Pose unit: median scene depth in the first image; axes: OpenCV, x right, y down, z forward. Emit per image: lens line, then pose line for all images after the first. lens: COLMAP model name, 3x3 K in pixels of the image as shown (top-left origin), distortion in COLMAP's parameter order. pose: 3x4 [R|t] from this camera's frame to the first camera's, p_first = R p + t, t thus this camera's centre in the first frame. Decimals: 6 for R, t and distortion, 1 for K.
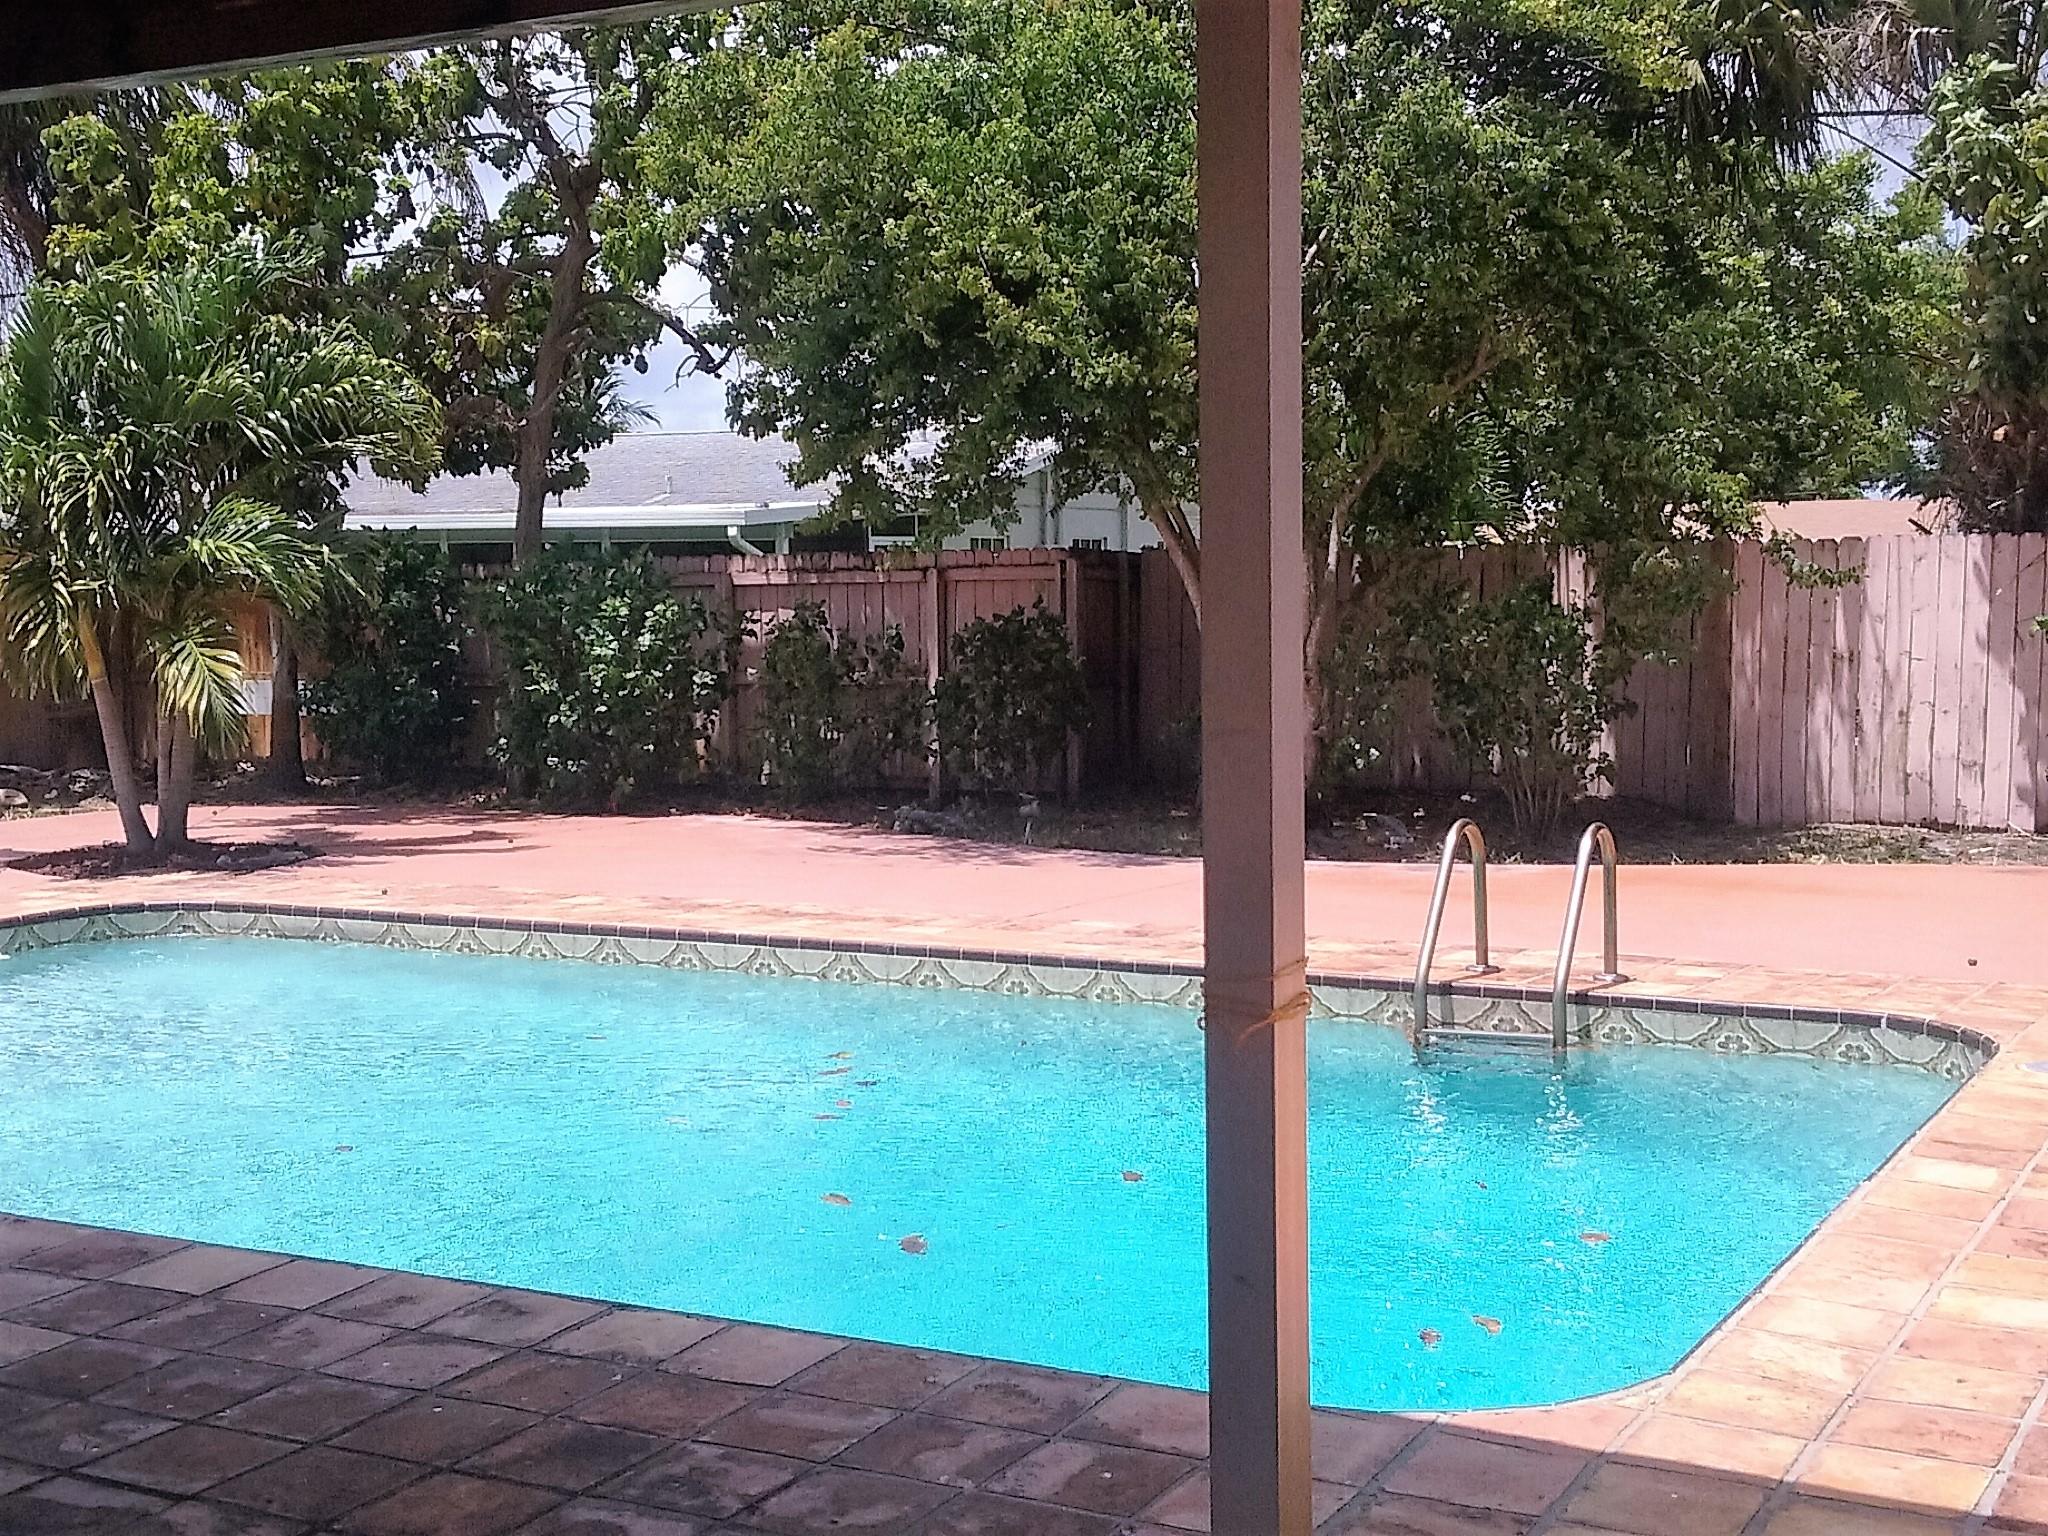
lens RADIAL K [[2606.0, 0, 1024.0], [0, 2606.0, 768.0], [0, 0, 1]] dist [0.048554, -0.022218]
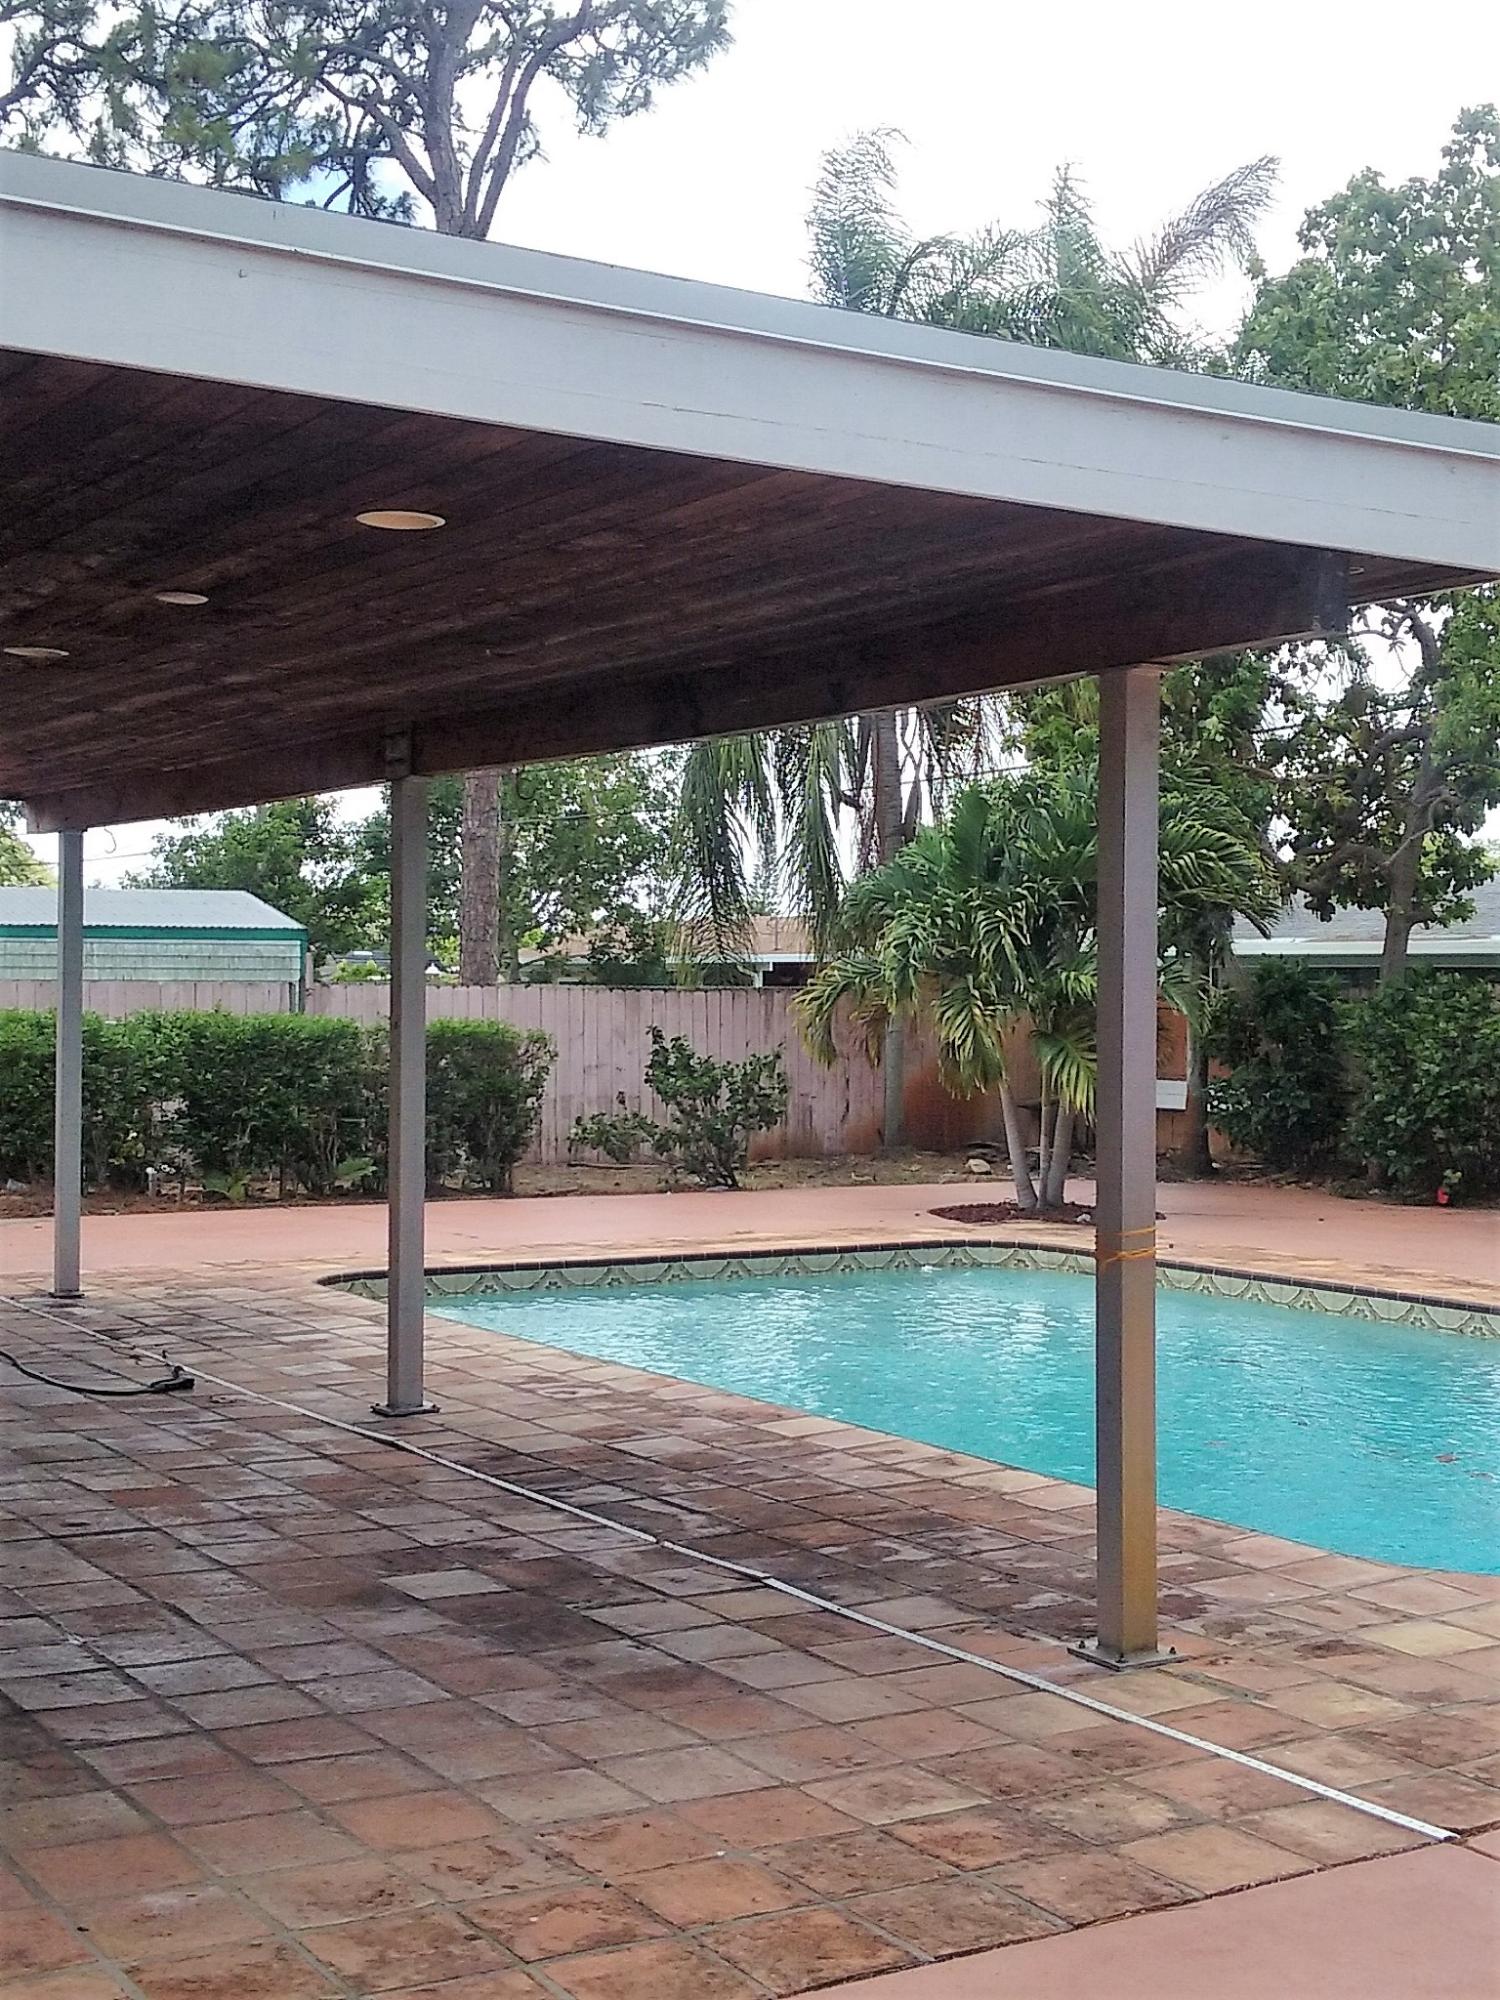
lens RADIAL K [[2544.9, 0, 750.0], [0, 2544.9, 1000.0], [0, 0, 1]] dist [0.048554, -0.022218]
pose [[0.864472, 0.016080, -0.502424, 0.214017], [-0.048163, 0.997539, -0.050944, 0.000921], [0.500369, 0.068238, 0.863119, -0.203604]]
